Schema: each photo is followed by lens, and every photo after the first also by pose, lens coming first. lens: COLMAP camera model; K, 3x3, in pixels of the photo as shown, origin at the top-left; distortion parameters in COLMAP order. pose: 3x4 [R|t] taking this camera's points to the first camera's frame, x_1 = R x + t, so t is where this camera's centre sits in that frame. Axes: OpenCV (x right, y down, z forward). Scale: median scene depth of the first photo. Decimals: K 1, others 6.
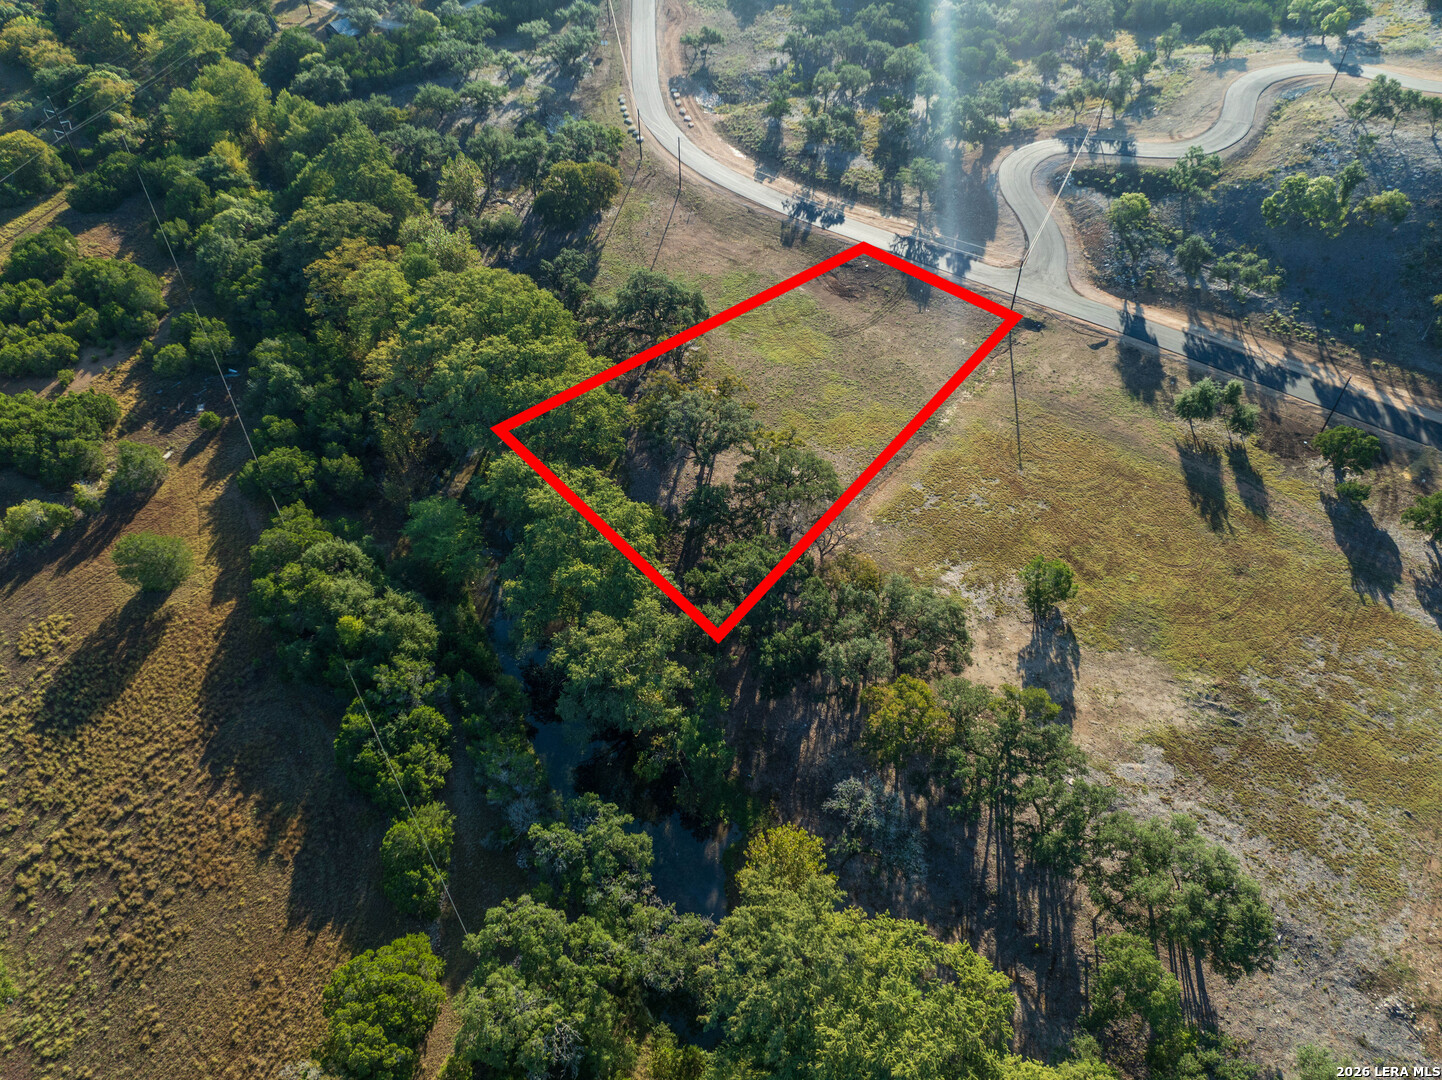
lens RADIAL K [[1015.2, 0, 721.0], [0, 1015.2, 540.0], [0, 0, 1]] dist [-0.059901, 0.034866]
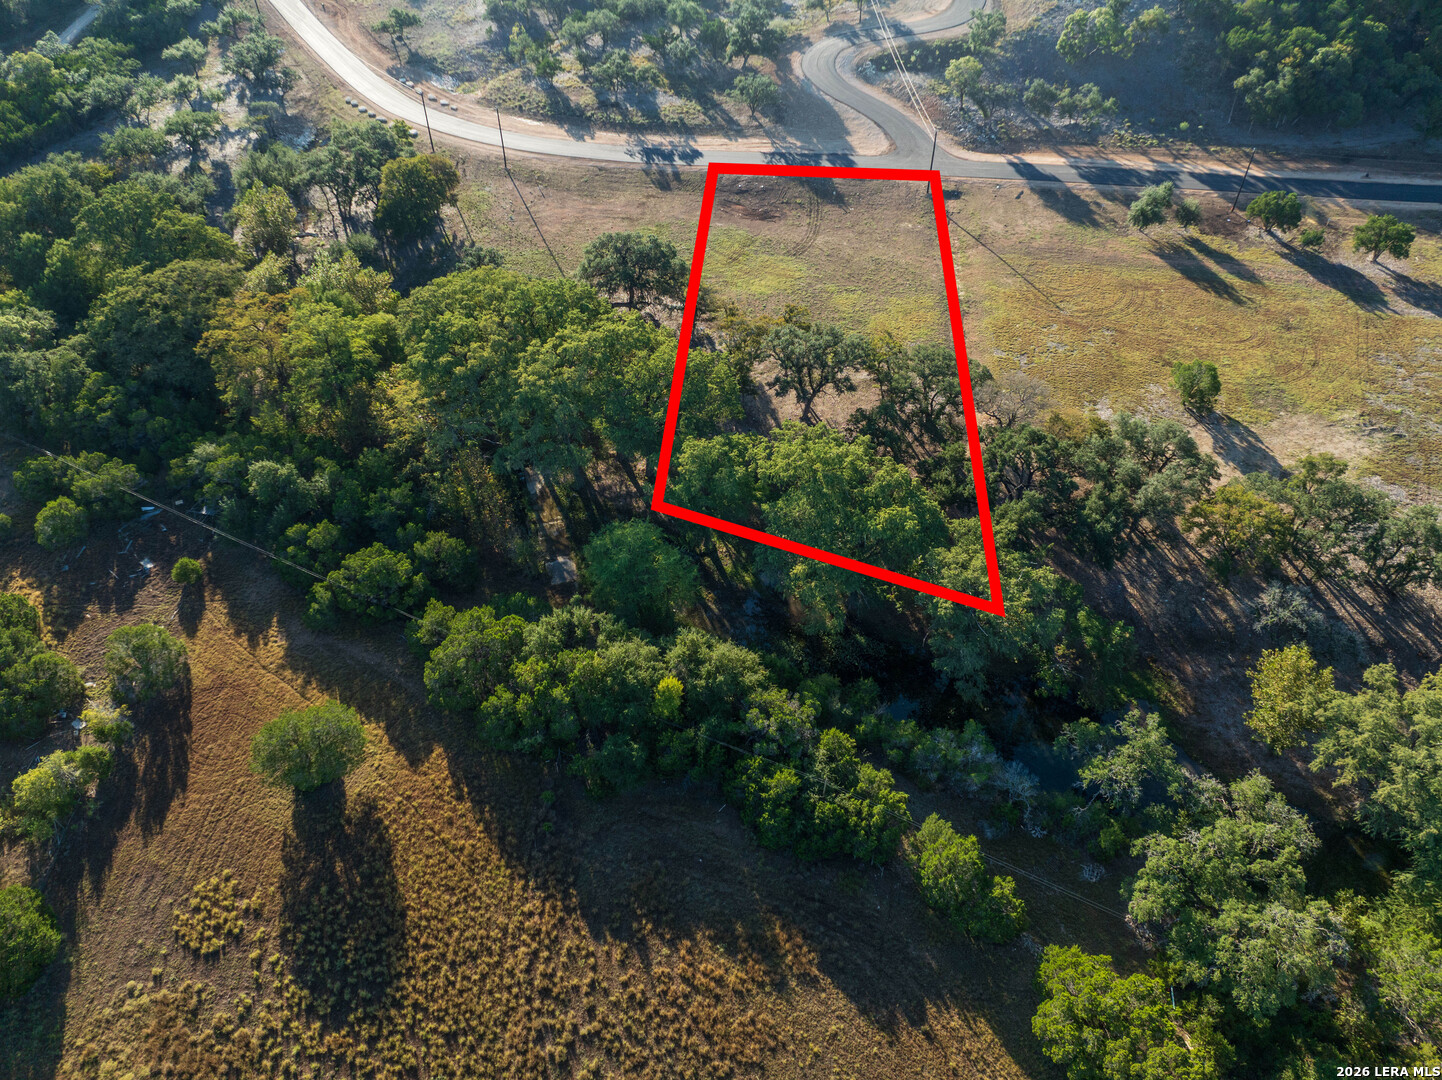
lens RADIAL K [[1015.2, 0, 721.0], [0, 1015.2, 540.0], [0, 0, 1]] dist [-0.059901, 0.034866]
pose [[0.855449, -0.363999, 0.368391, -0.484318], [0.367064, 0.927955, 0.064524, -0.049034], [-0.365337, 0.080026, 0.927429, 0.207969]]
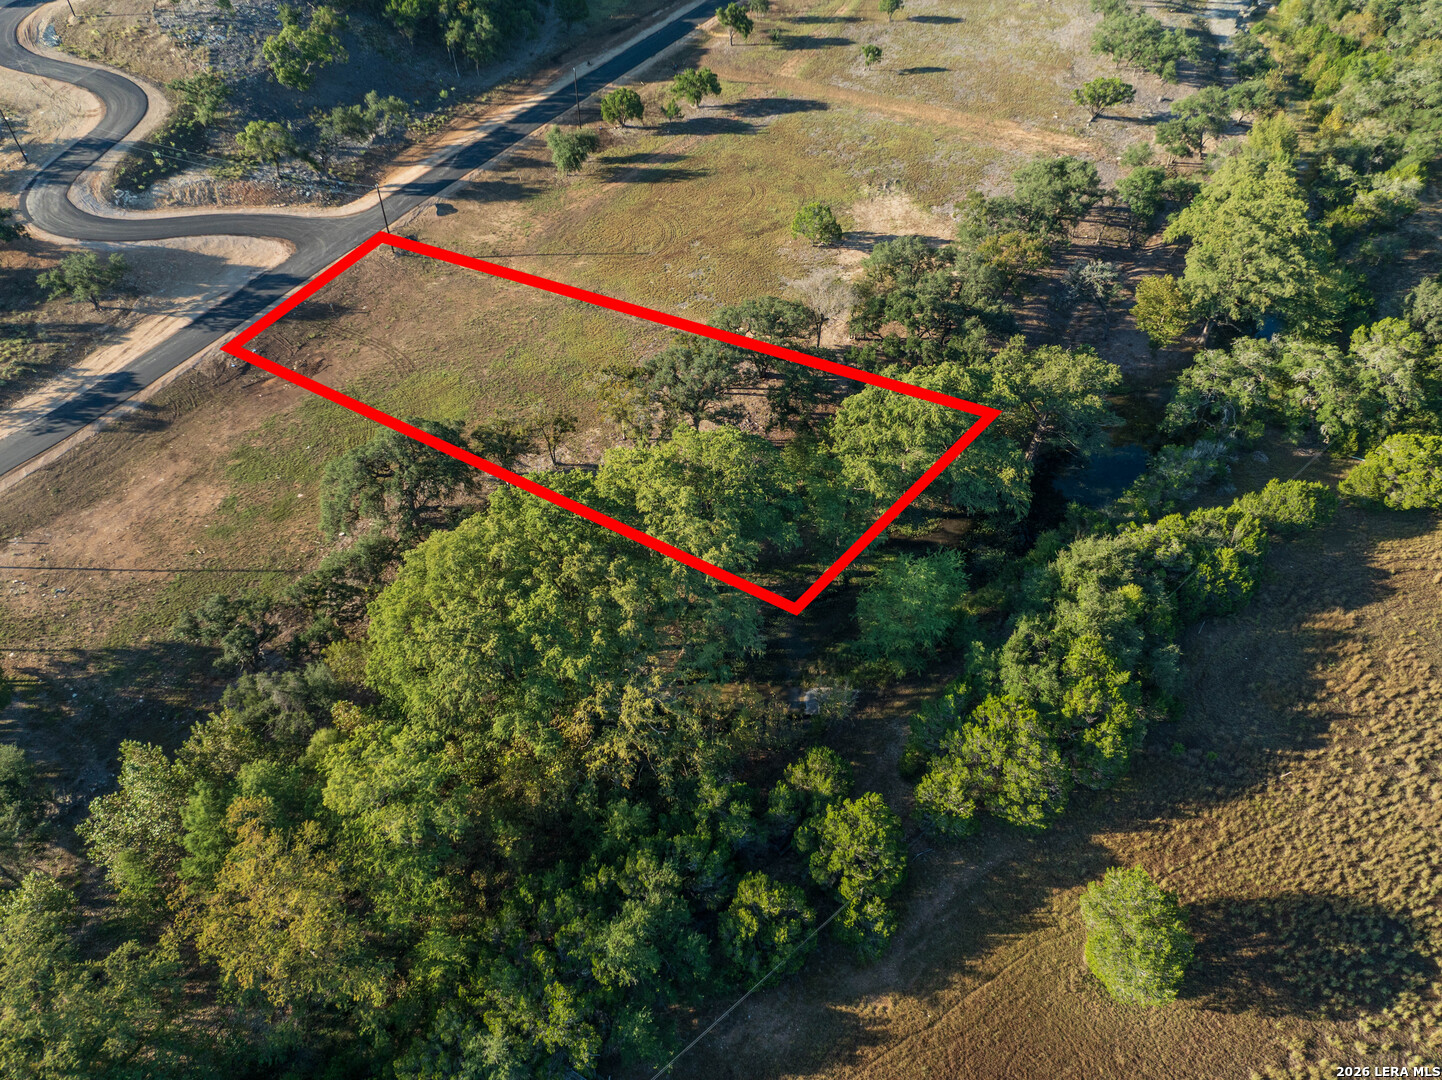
lens RADIAL K [[1015.2, 0, 721.0], [0, 1015.2, 540.0], [0, 0, 1]] dist [-0.059901, 0.034866]
pose [[-0.175959, -0.691181, 0.700934, -0.711890], [0.699548, 0.413168, 0.583030, -0.540245], [-0.692583, 0.592926, 0.410814, 0.722283]]
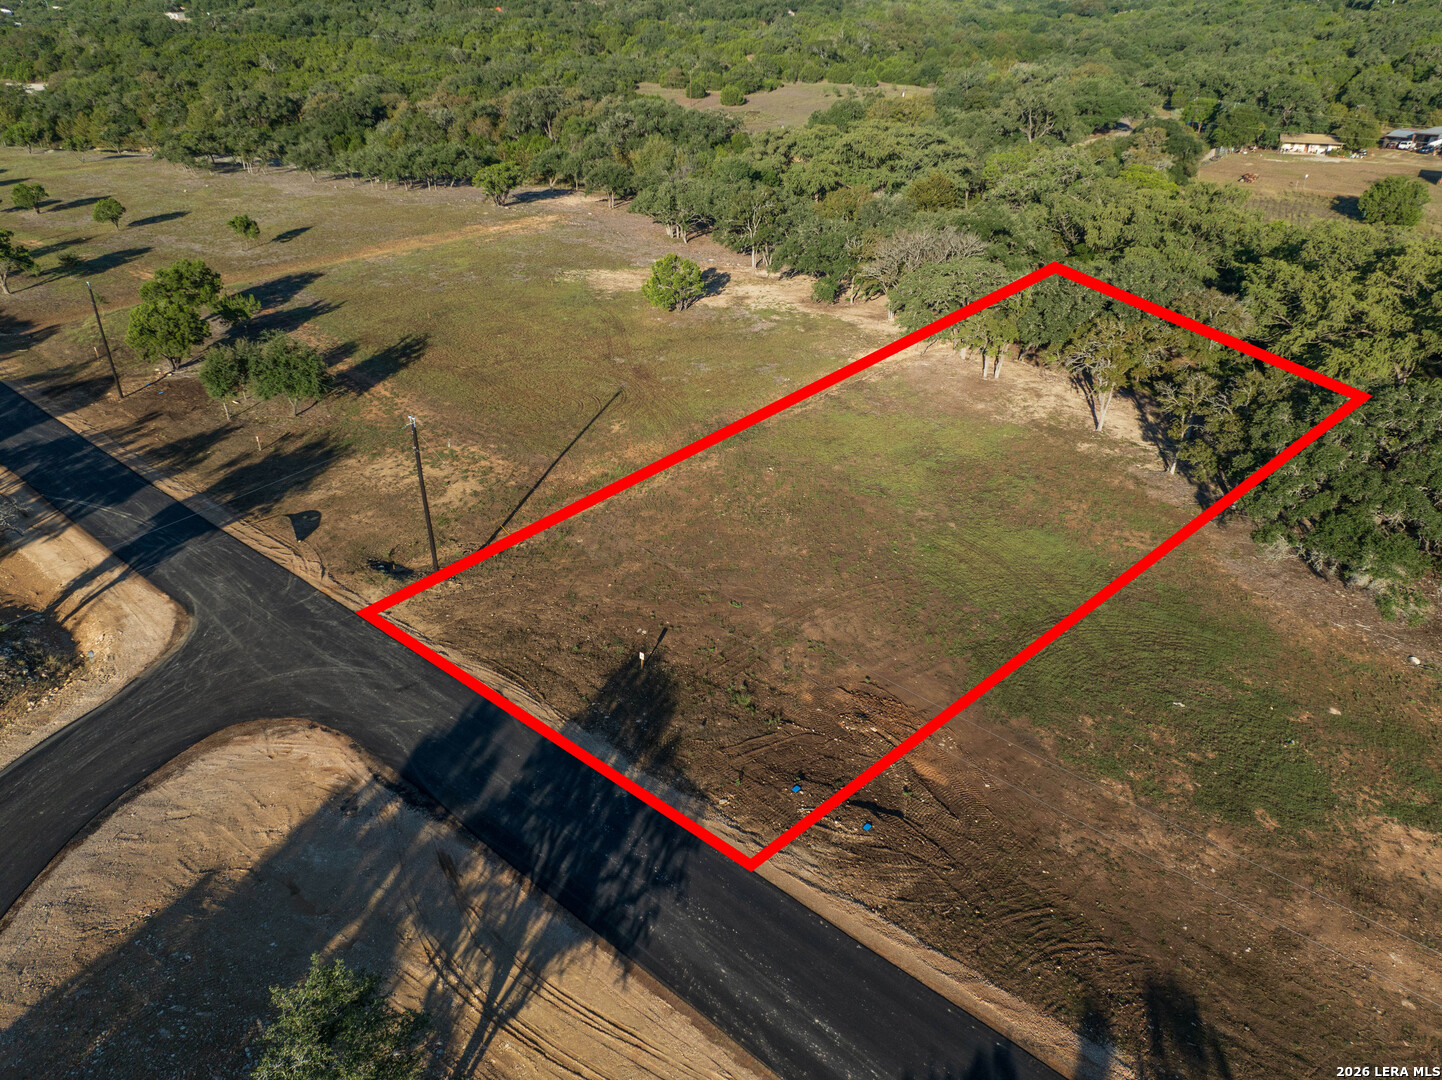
lens RADIAL K [[1015.2, 0, 721.0], [0, 1015.2, 540.0], [0, 0, 1]] dist [-0.059901, 0.034866]
pose [[-0.998322, -0.016765, 0.055428, 0.201859], [0.048342, 0.285703, 0.957098, -0.719348], [-0.031882, 0.958172, -0.284413, 1.355706]]
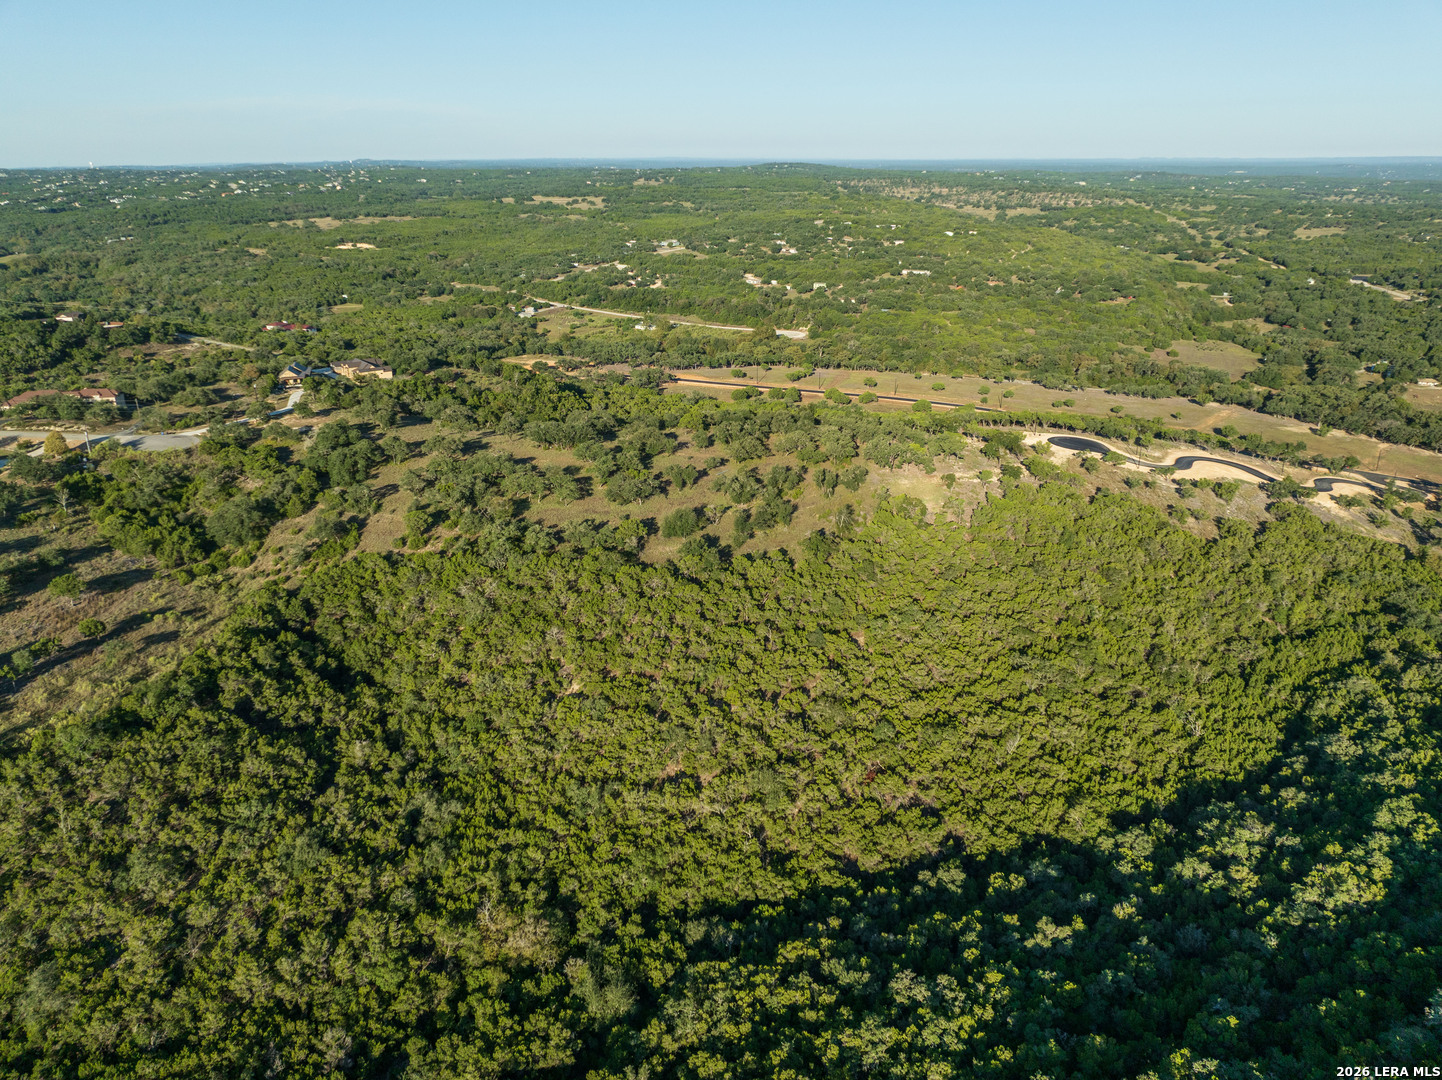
lens RADIAL K [[1015.2, 0, 721.0], [0, 1015.2, 540.0], [0, 0, 1]] dist [-0.059901, 0.034866]
pose [[-0.999242, -0.008155, 0.038063, 2.399752], [0.031324, 0.412074, 0.910612, -3.258817], [-0.023111, 0.911114, -0.411506, 2.861874]]
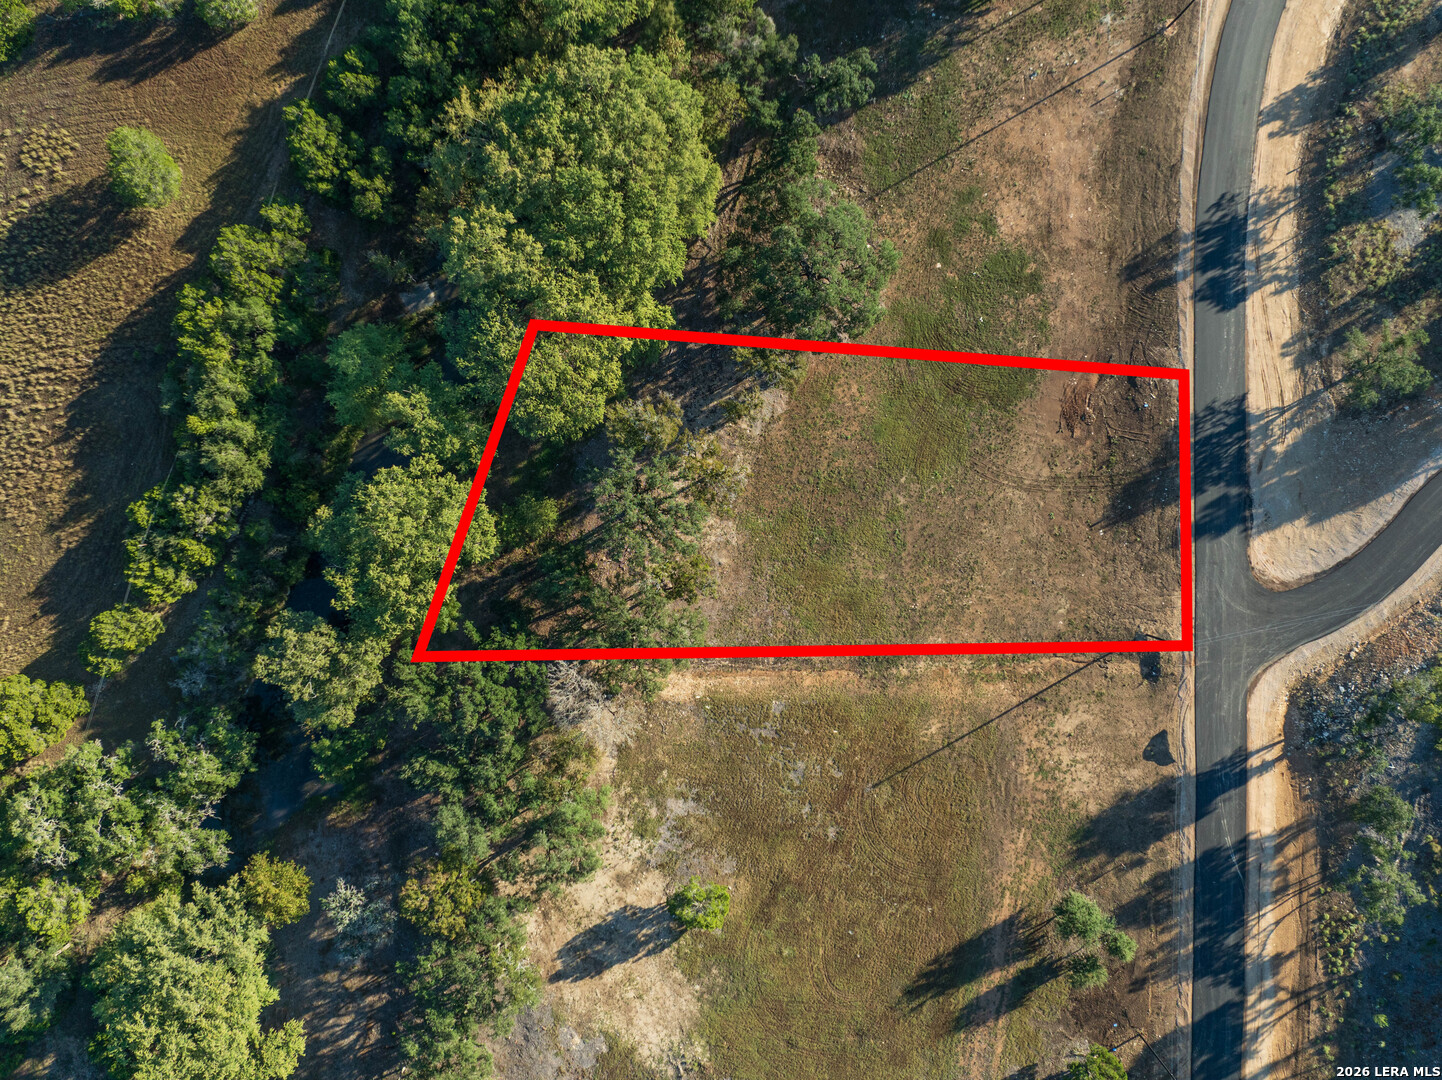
lens RADIAL K [[1015.2, 0, 721.0], [0, 1015.2, 540.0], [0, 0, 1]] dist [-0.059901, 0.034866]
pose [[0.622294, 0.782303, 0.027420, 0.025193], [-0.554392, 0.415729, 0.720985, -0.753940], [0.552629, -0.463866, 0.692408, 0.442069]]
